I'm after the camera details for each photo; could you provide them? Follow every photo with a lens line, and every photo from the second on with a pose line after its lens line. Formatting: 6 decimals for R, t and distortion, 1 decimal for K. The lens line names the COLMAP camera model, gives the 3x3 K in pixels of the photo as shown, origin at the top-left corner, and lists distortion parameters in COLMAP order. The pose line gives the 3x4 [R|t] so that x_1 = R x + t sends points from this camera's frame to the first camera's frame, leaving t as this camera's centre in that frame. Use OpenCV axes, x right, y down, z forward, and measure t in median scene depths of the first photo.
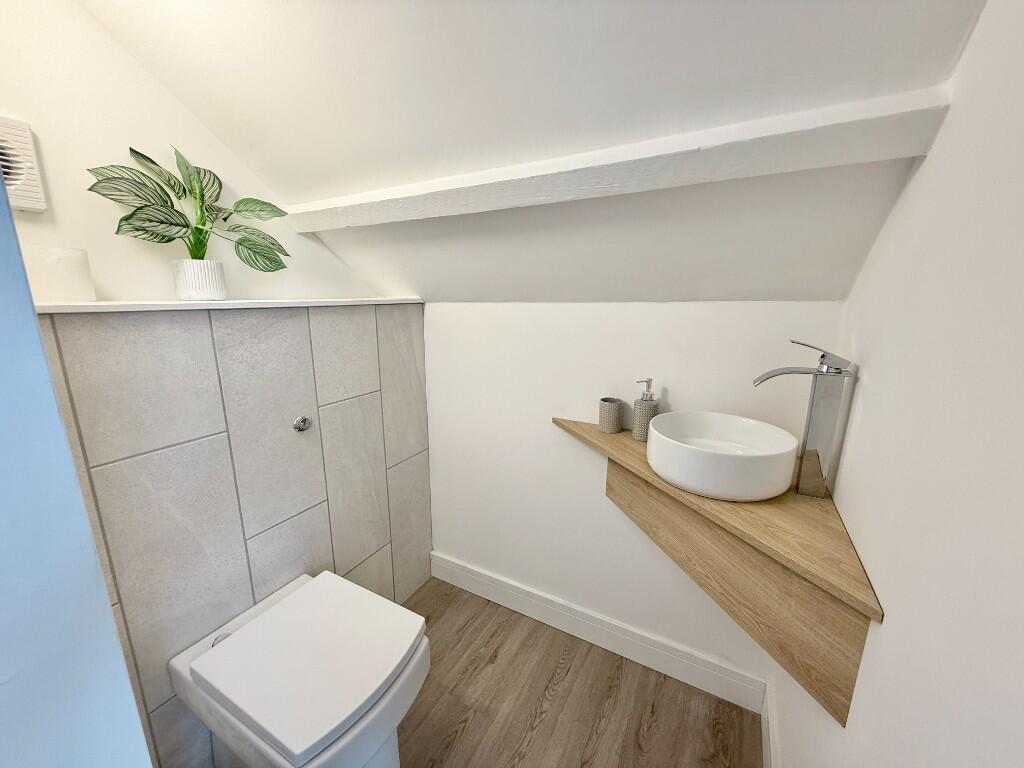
lens RADIAL K [[409.0, 0, 509.2], [0, 409.0, 385.5], [0, 0, 1]] dist [0.001999, 0.000053]
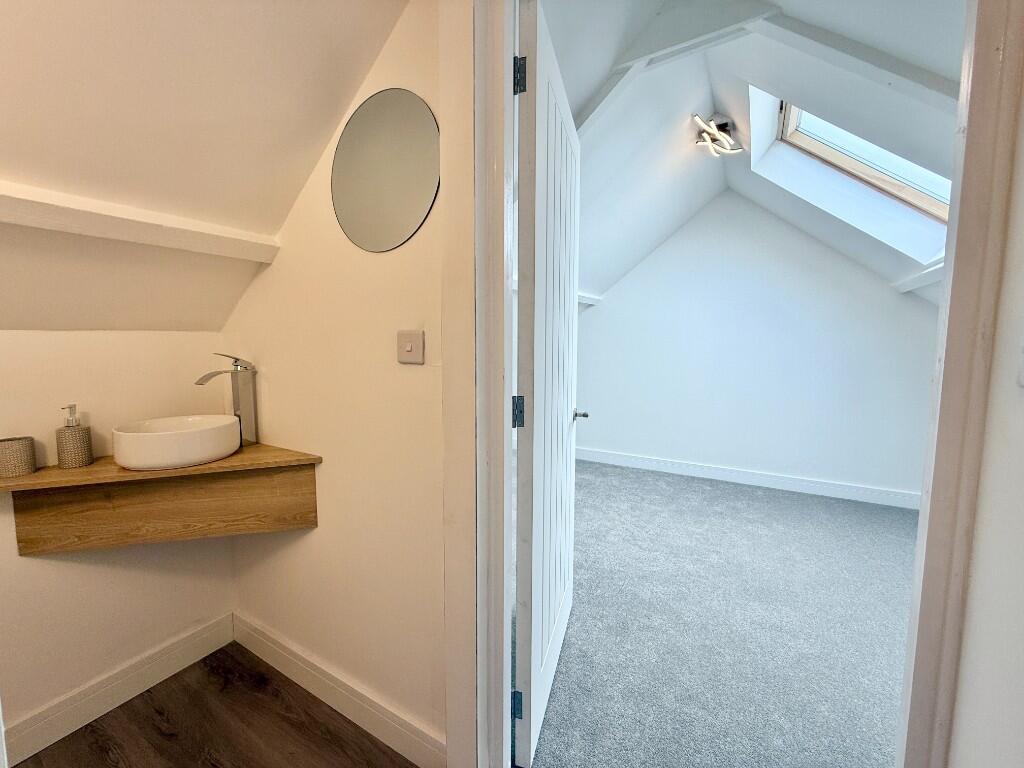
lens RADIAL K [[409.0, 0, 510.6], [0, 409.0, 383.1], [0, 0, 1]] dist [0.001999, 0.000053]
pose [[0.028412, -0.092157, 0.995339, -0.791432], [0.221414, 0.971587, 0.083637, 0.110935], [-0.974766, 0.218006, 0.048010, -0.150845]]
